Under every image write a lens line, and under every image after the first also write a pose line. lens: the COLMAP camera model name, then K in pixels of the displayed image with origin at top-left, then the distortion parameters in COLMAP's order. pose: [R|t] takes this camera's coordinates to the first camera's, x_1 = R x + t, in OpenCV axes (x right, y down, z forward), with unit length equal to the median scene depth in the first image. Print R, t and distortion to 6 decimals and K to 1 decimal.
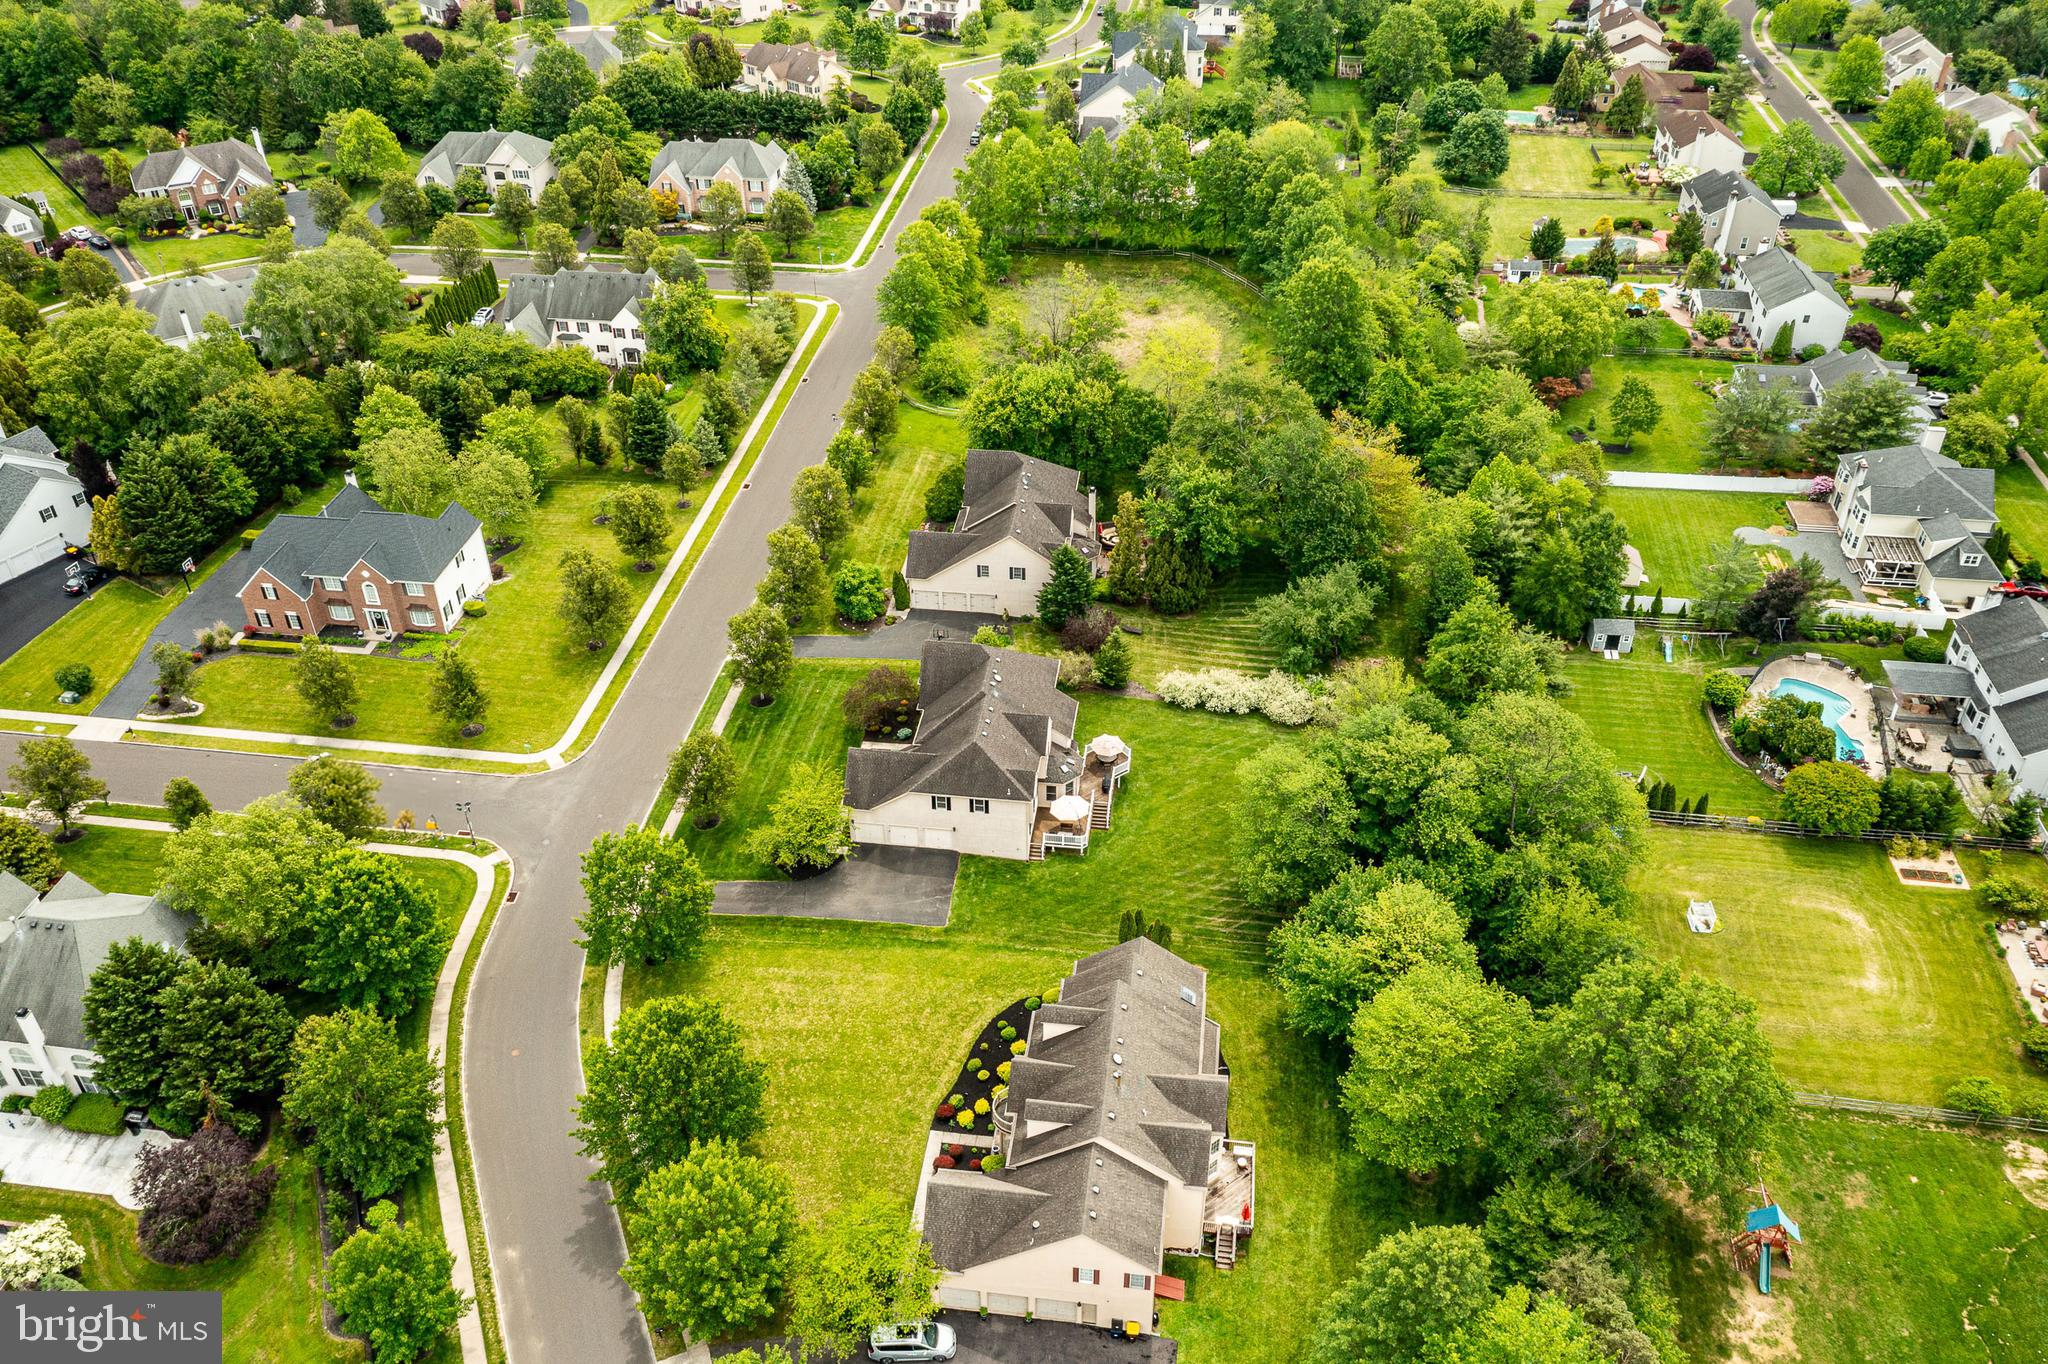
lens RADIAL K [[1609.3, 0, 1026.6], [0, 1609.3, 680.3], [0, 0, 1]] dist [-0.014484, 0.002702]
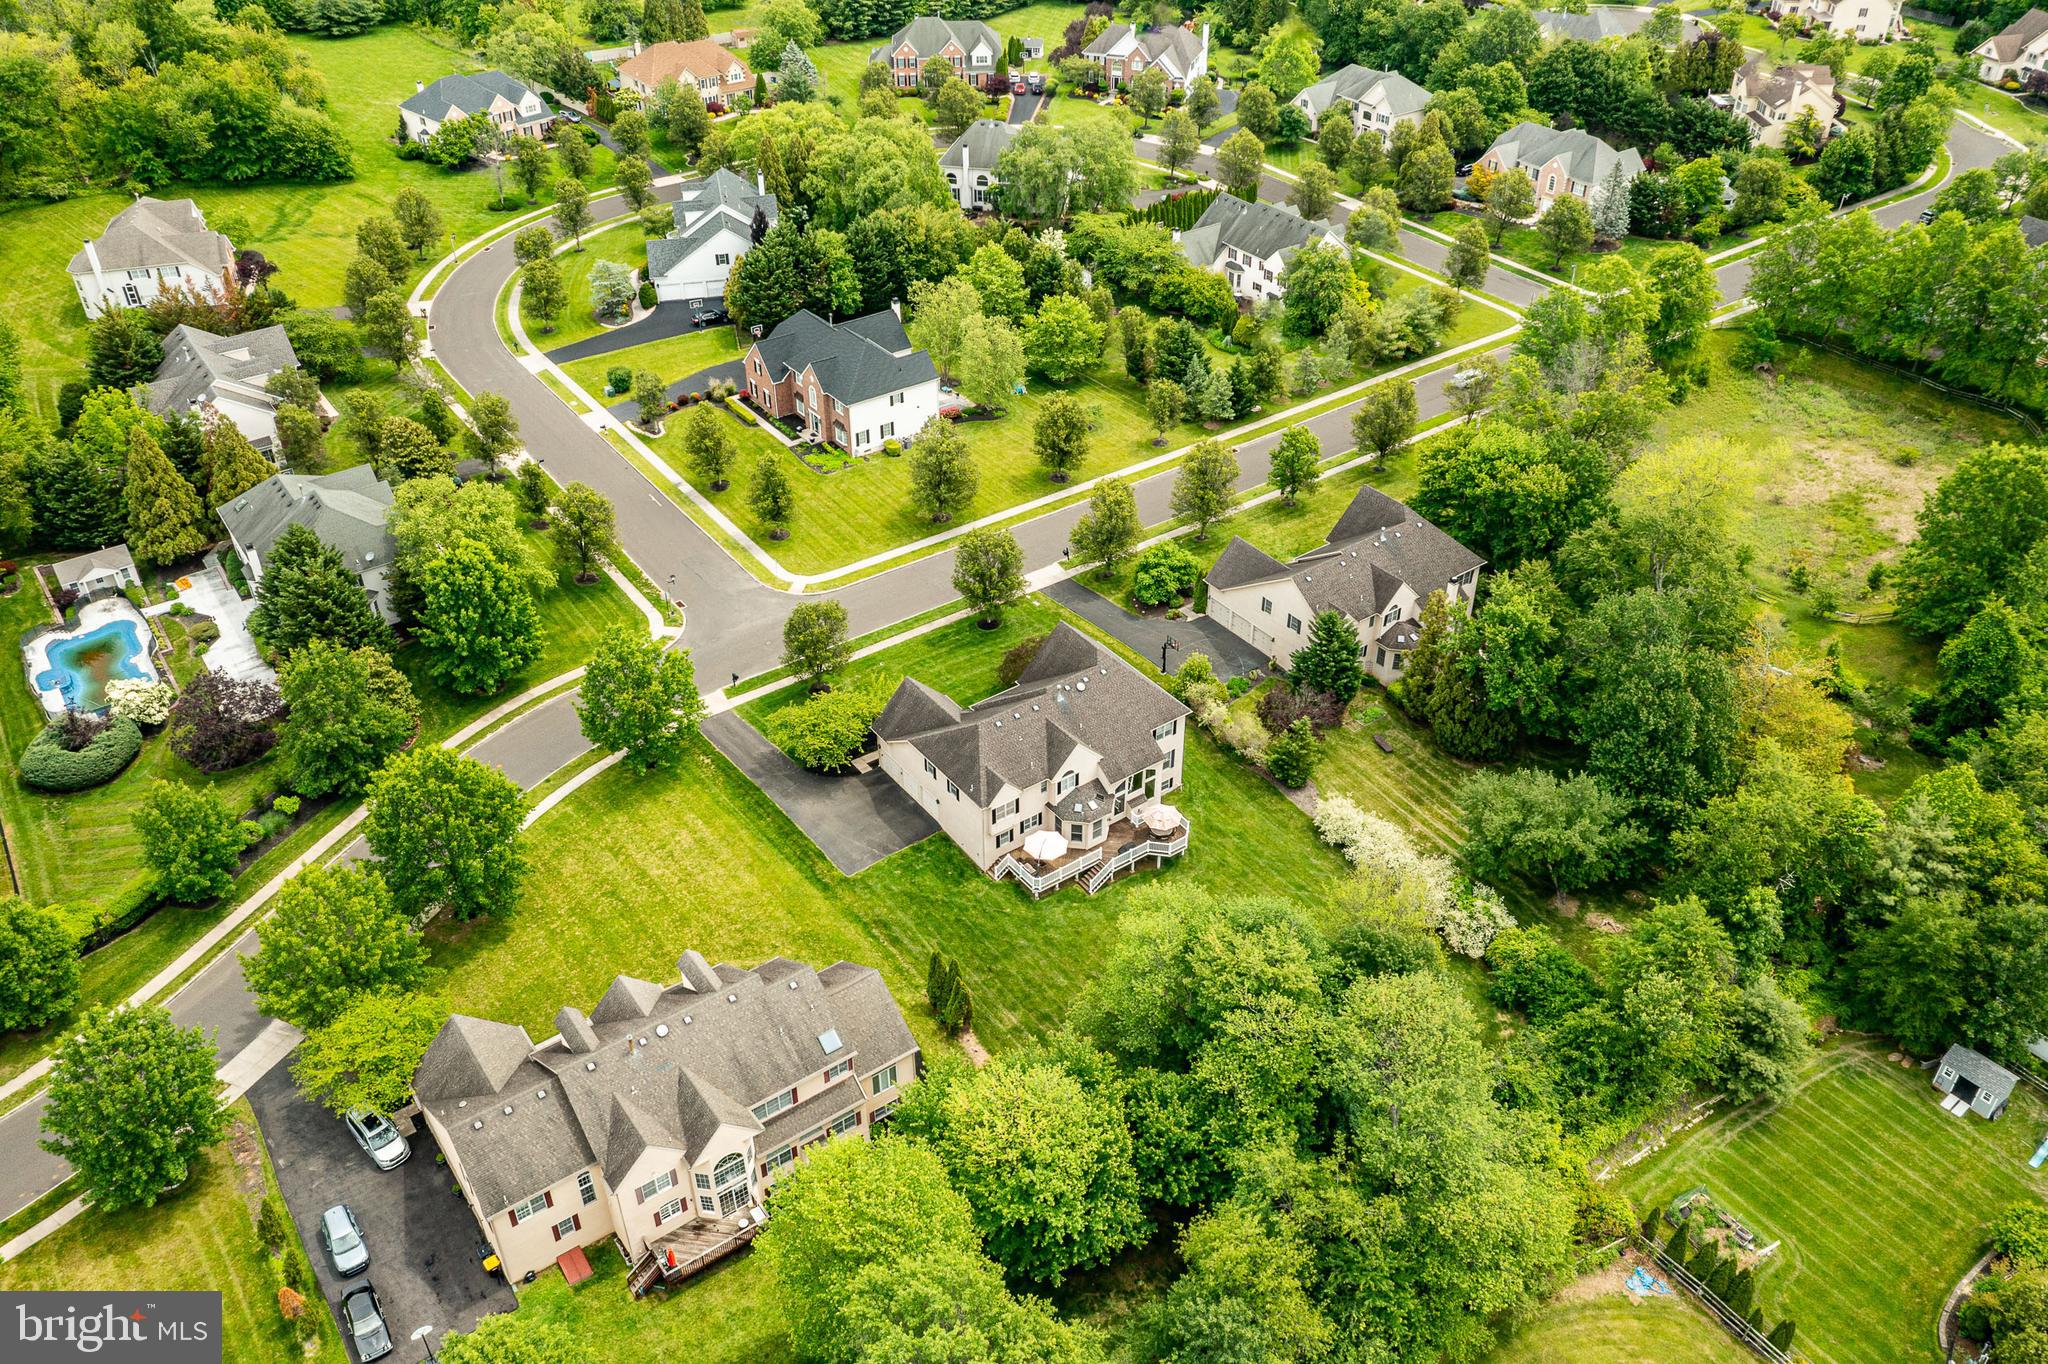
lens RADIAL K [[1609.3, 0, 1026.6], [0, 1609.3, 680.3], [0, 0, 1]] dist [-0.014484, 0.002702]
pose [[0.685430, 0.429124, -0.588250, 0.385243], [-0.424607, 0.891862, 0.155854, -0.104100], [0.591519, 0.142948, 0.793518, 0.212329]]
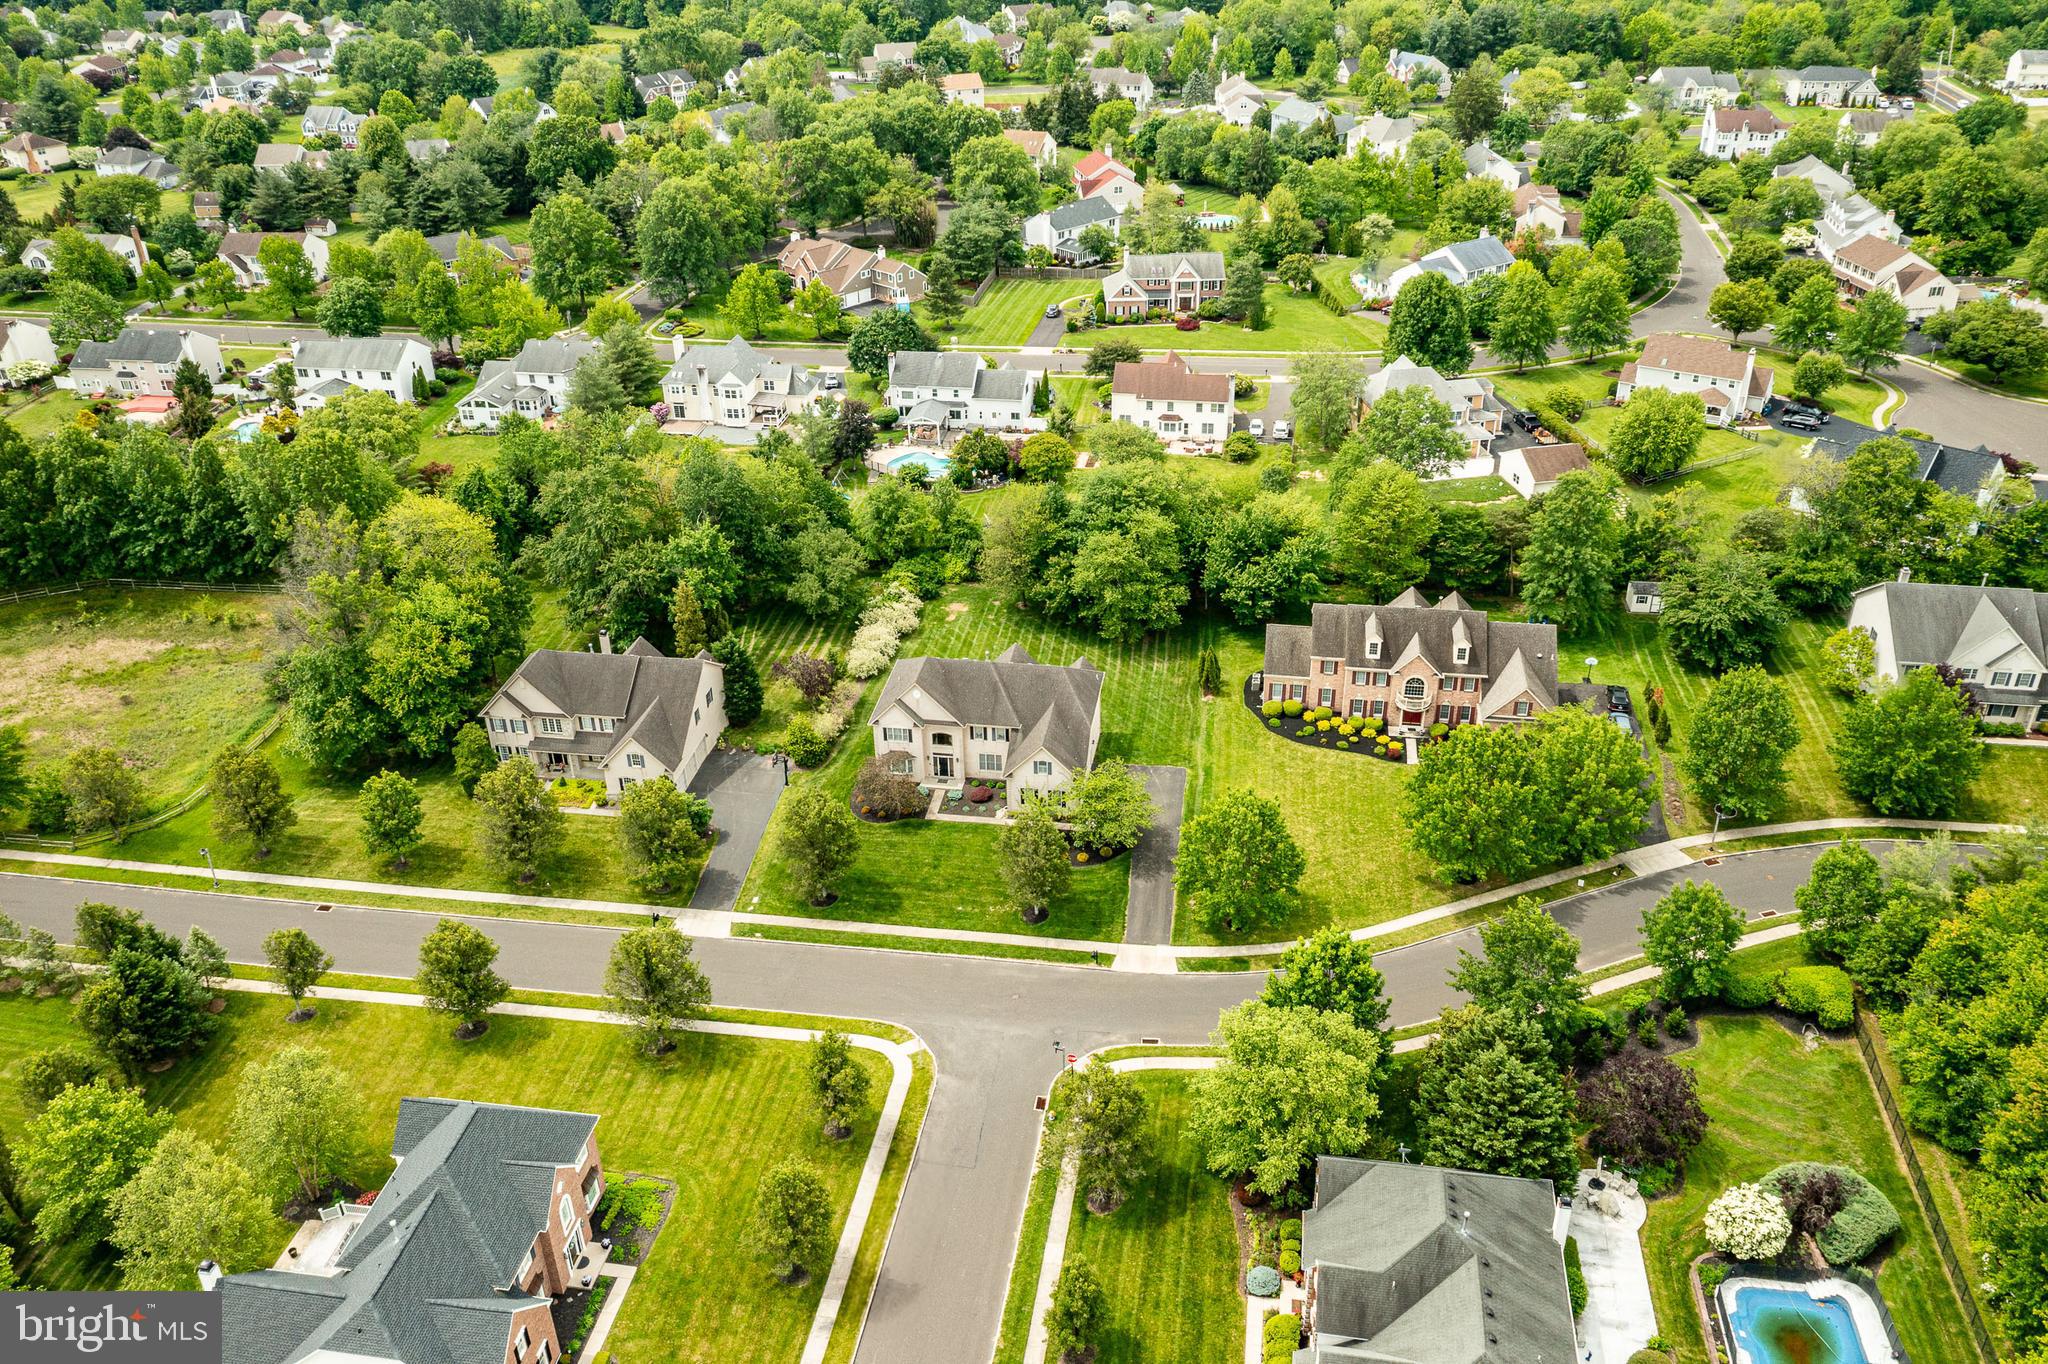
lens RADIAL K [[1609.3, 0, 1026.6], [0, 1609.3, 680.3], [0, 0, 1]] dist [-0.014484, 0.002702]
pose [[0.020620, -0.491071, 0.870875, -0.756425], [0.599423, 0.703214, 0.382337, -0.300063], [-0.800167, 0.514139, 0.308859, 0.509403]]
